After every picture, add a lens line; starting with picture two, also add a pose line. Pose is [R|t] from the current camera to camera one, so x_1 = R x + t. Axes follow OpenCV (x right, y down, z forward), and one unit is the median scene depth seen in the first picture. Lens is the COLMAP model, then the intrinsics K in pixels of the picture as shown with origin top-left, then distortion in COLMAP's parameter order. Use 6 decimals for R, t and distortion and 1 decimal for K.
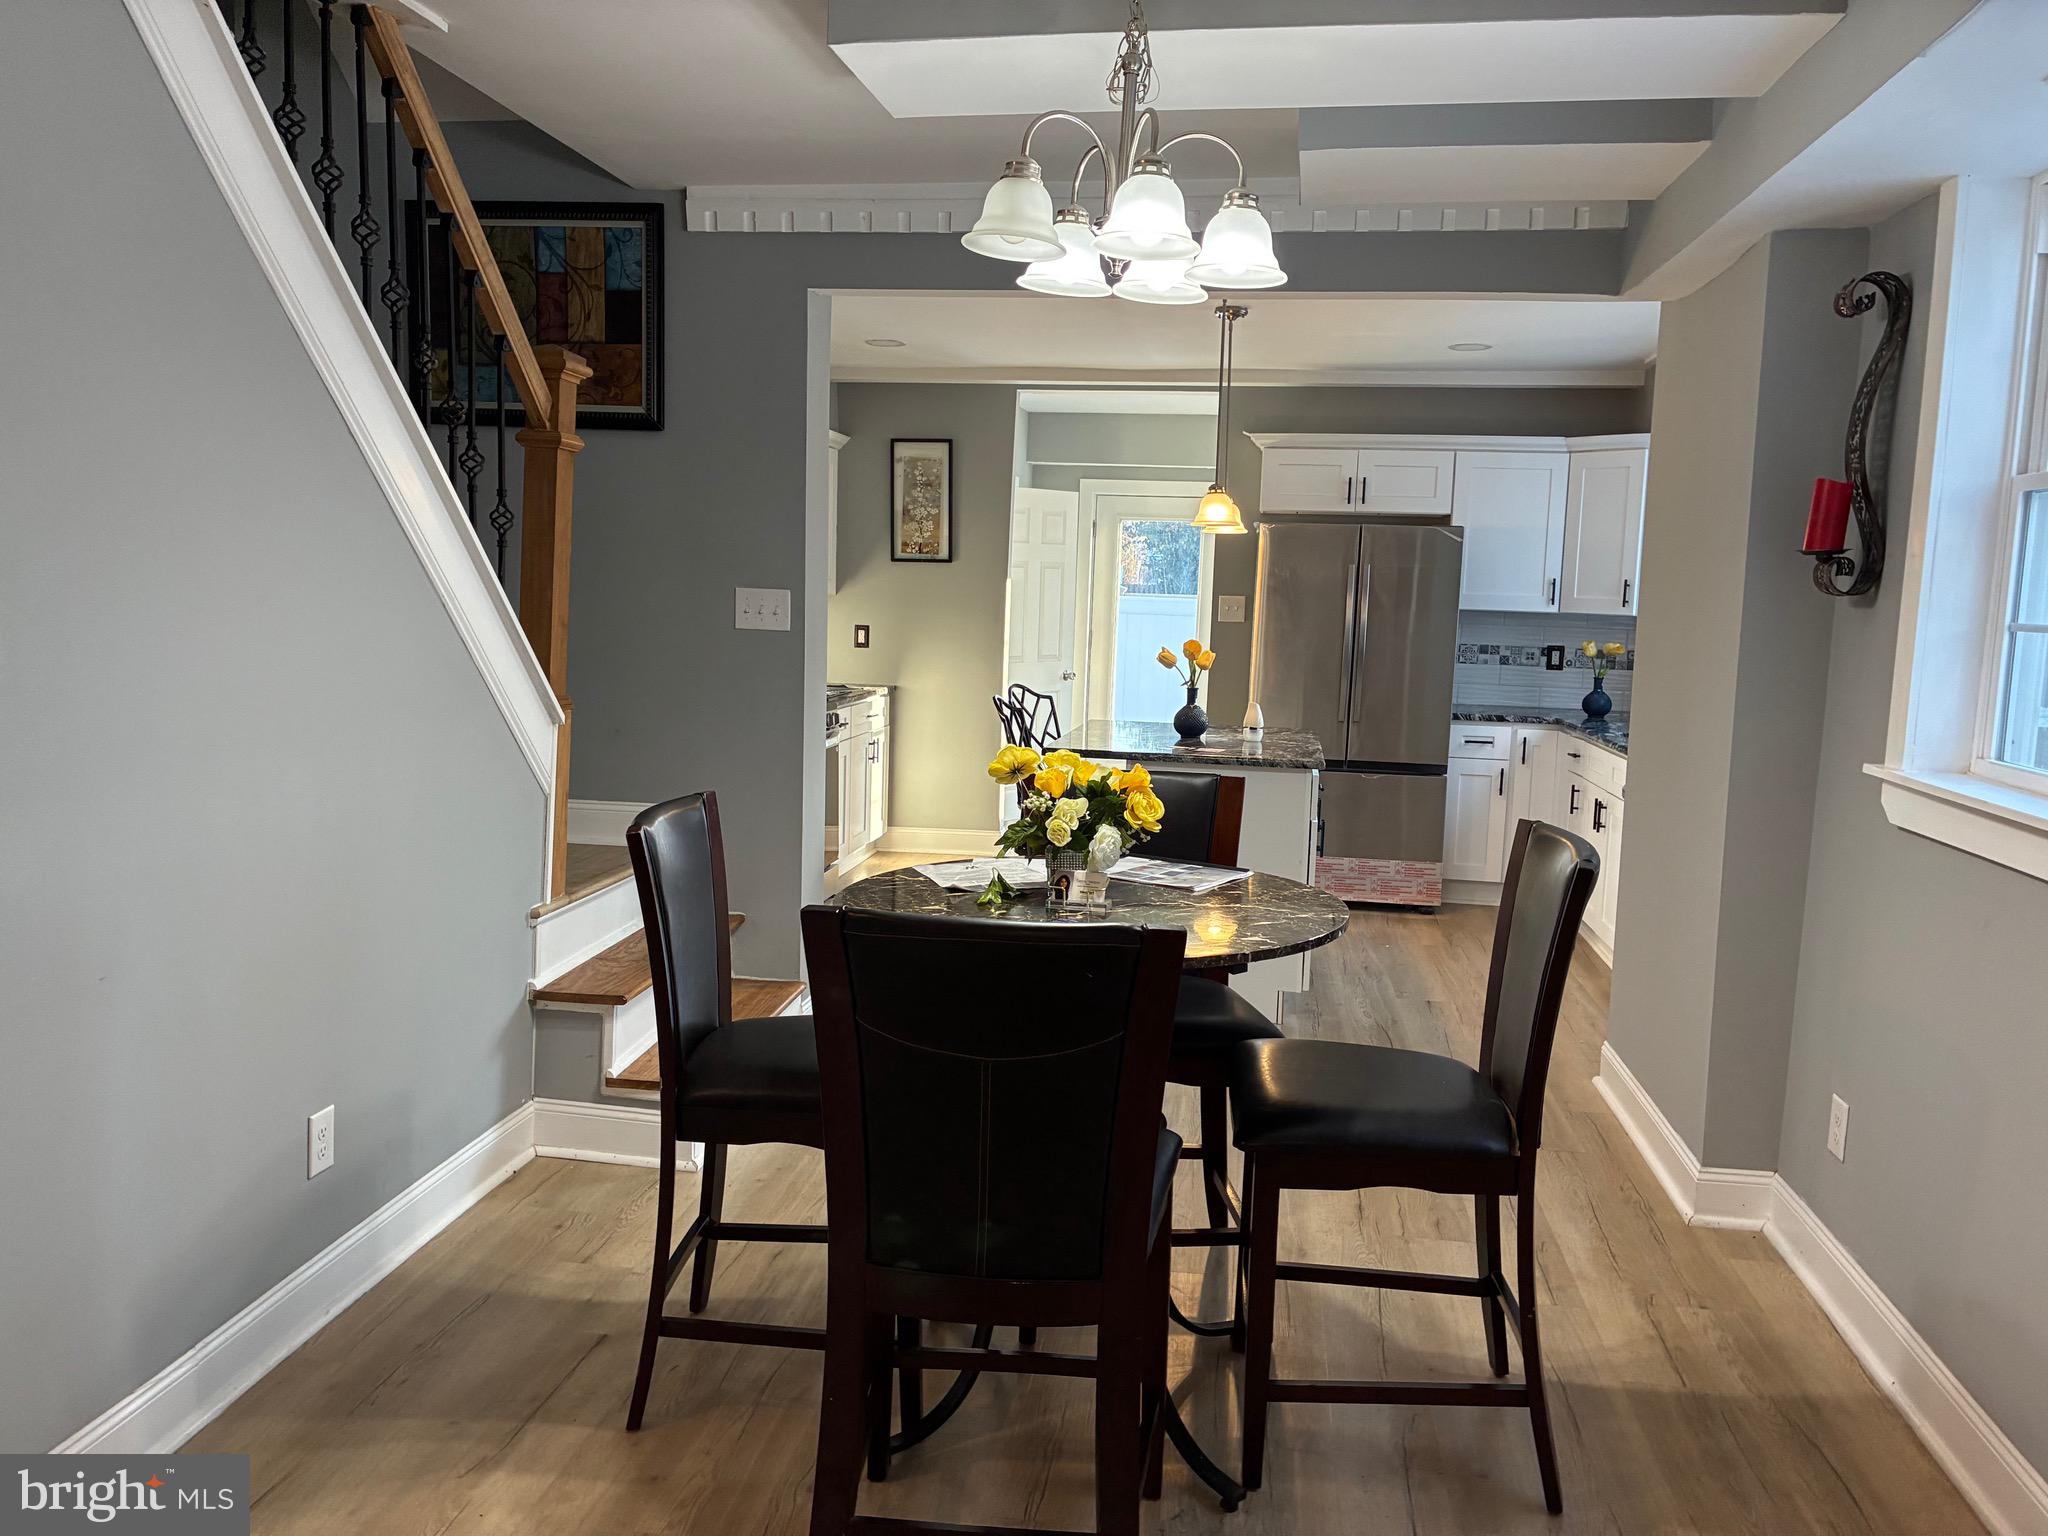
lens RADIAL K [[1564.8, 0, 1031.1], [0, 1564.8, 779.8], [0, 0, 1]] dist [0.053871, -0.078203]
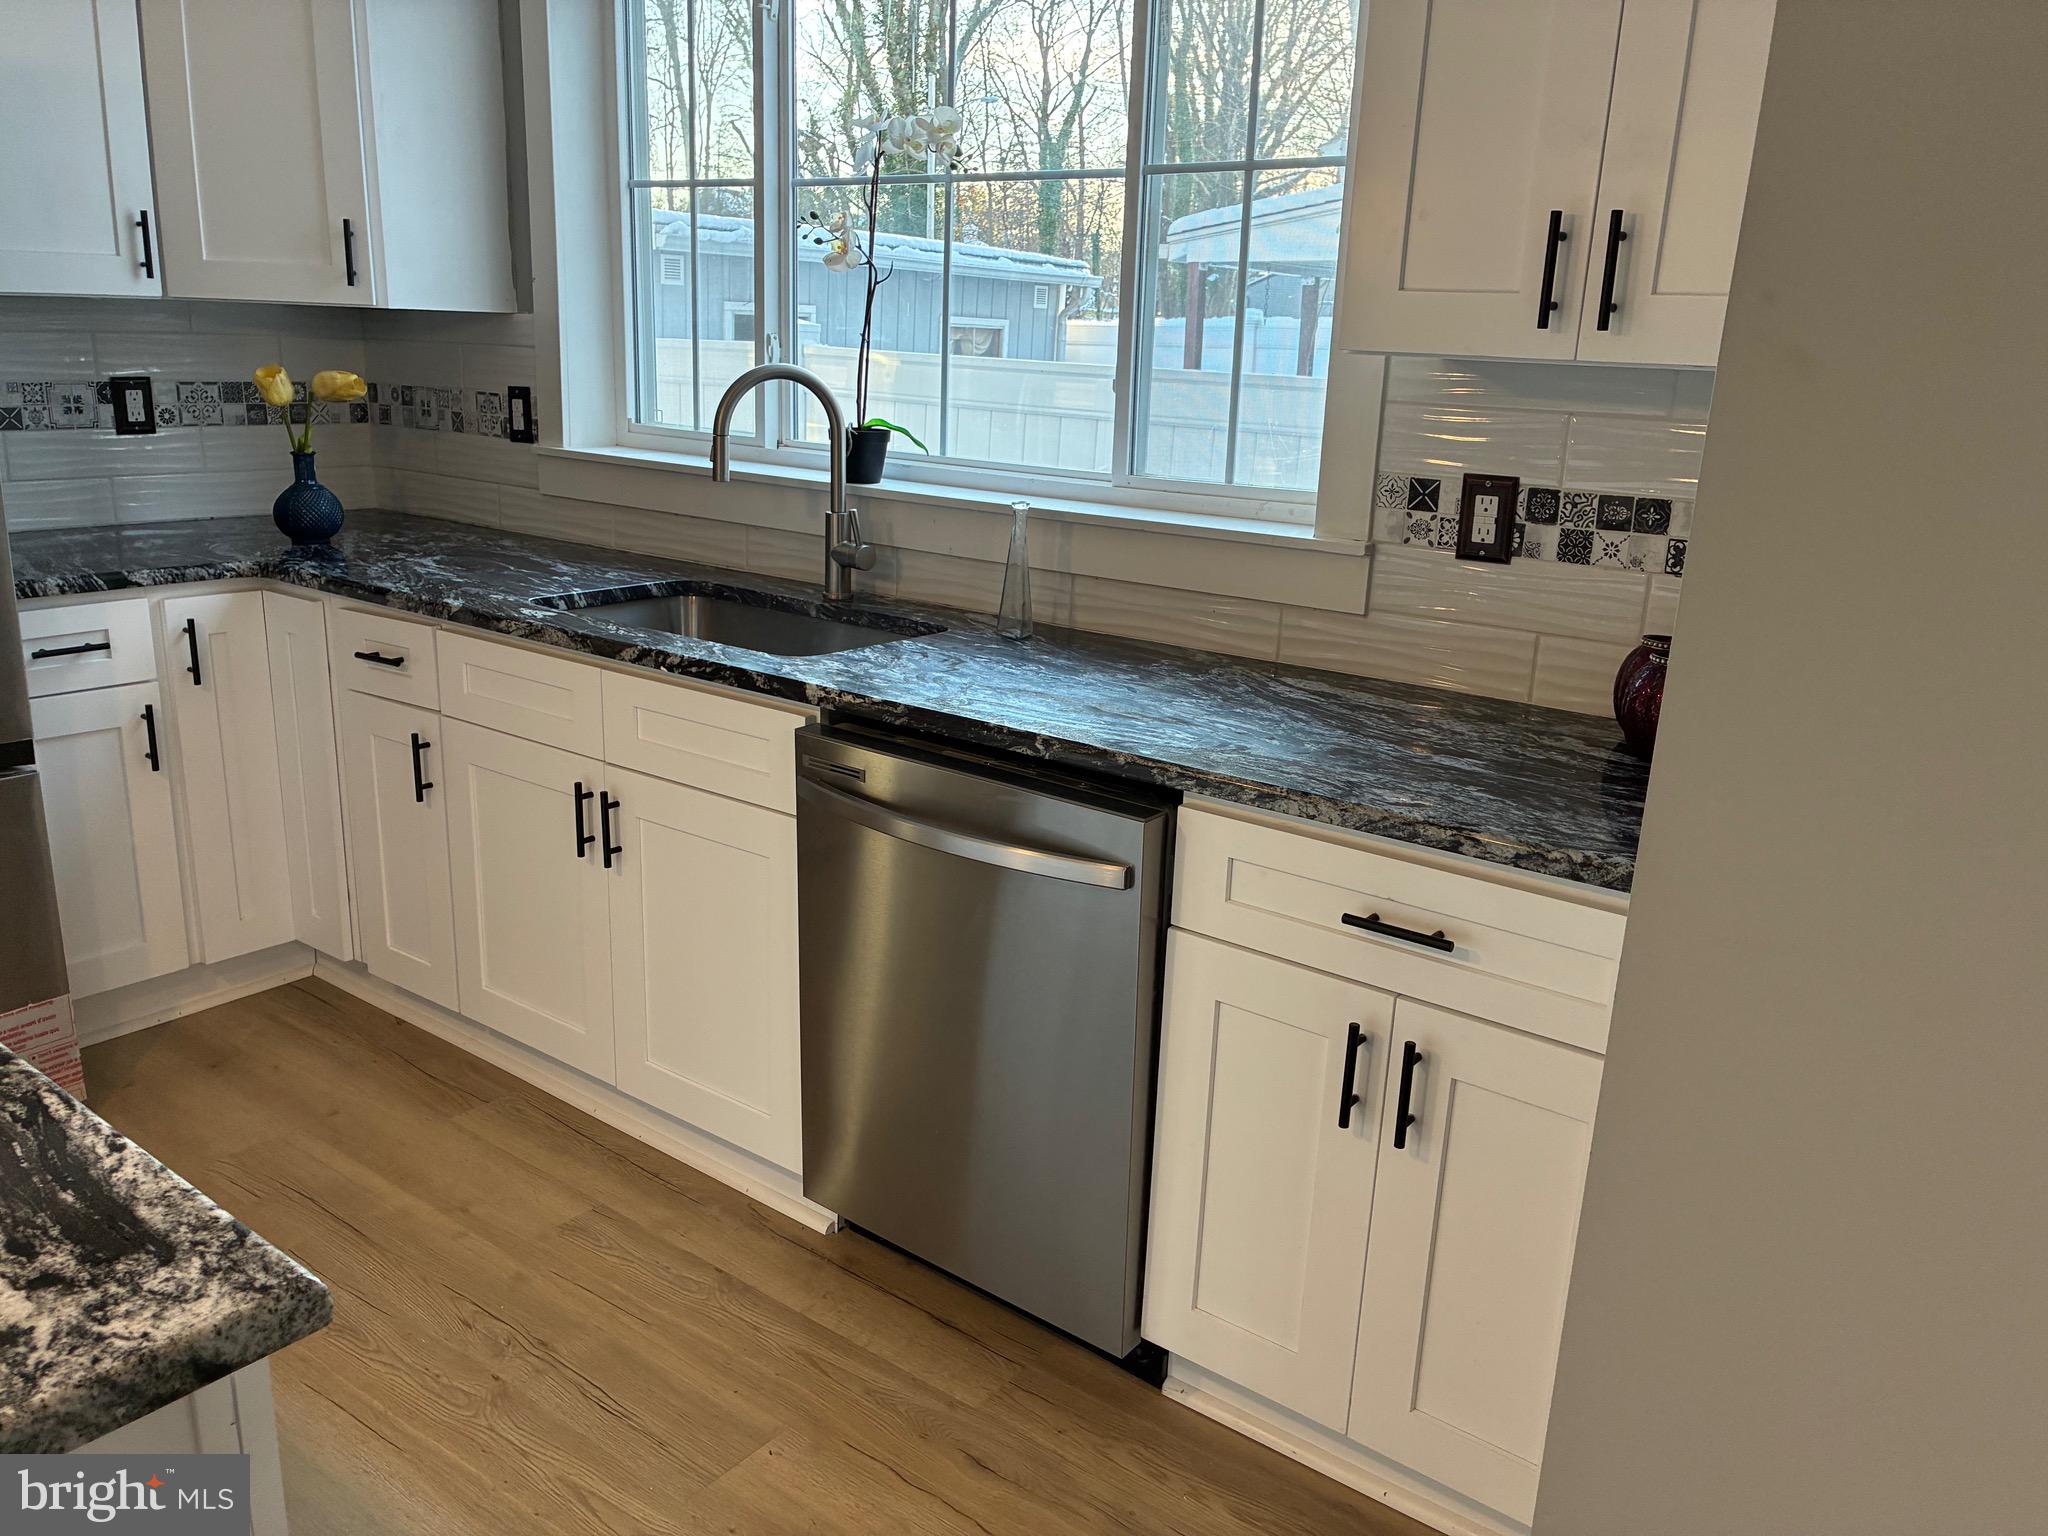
lens RADIAL K [[1532.9, 0, 1024.3], [0, 1532.9, 738.7], [0, 0, 1]] dist [0.043937, -0.062494]
pose [[0.473641, -0.238253, 0.847880, 0.071972], [0.087150, 0.970668, 0.224073, -0.066322], [-0.876396, -0.032238, 0.480512, 0.614133]]
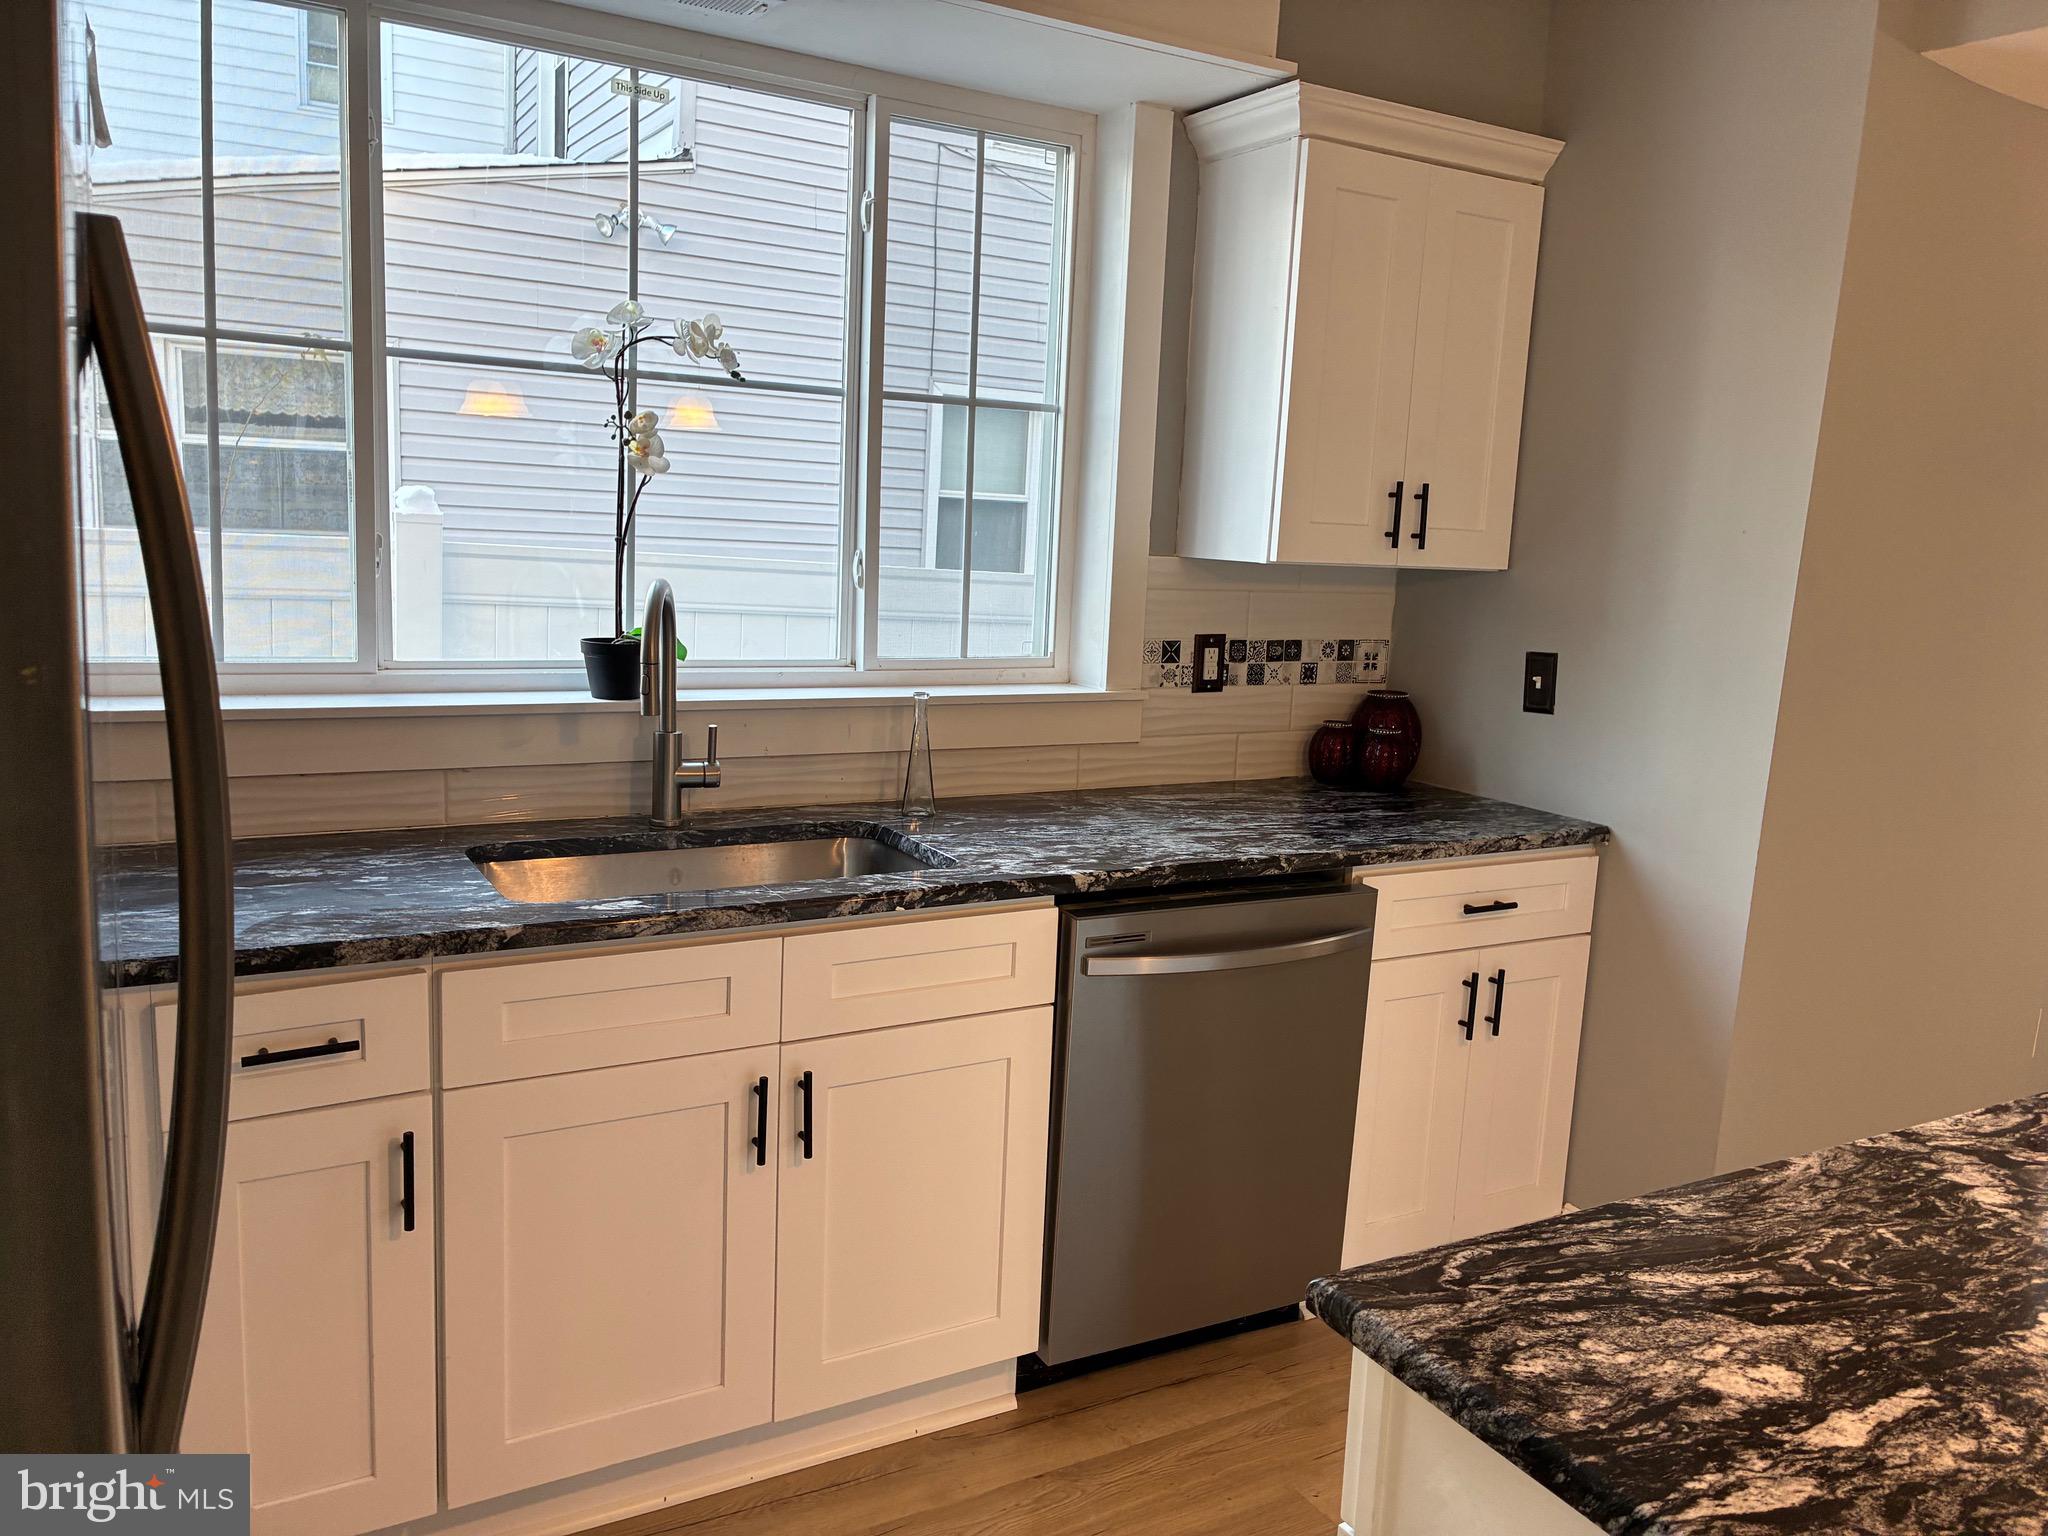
lens RADIAL K [[1521.0, 0, 1031.7], [0, 1521.0, 755.4], [0, 0, 1]] dist [0.046031, -0.054997]
pose [[-0.607944, -0.179672, 0.773383, 0.067000], [0.035982, 0.966824, 0.252897, -0.120788], [-0.793164, 0.181575, -0.581310, 0.987933]]
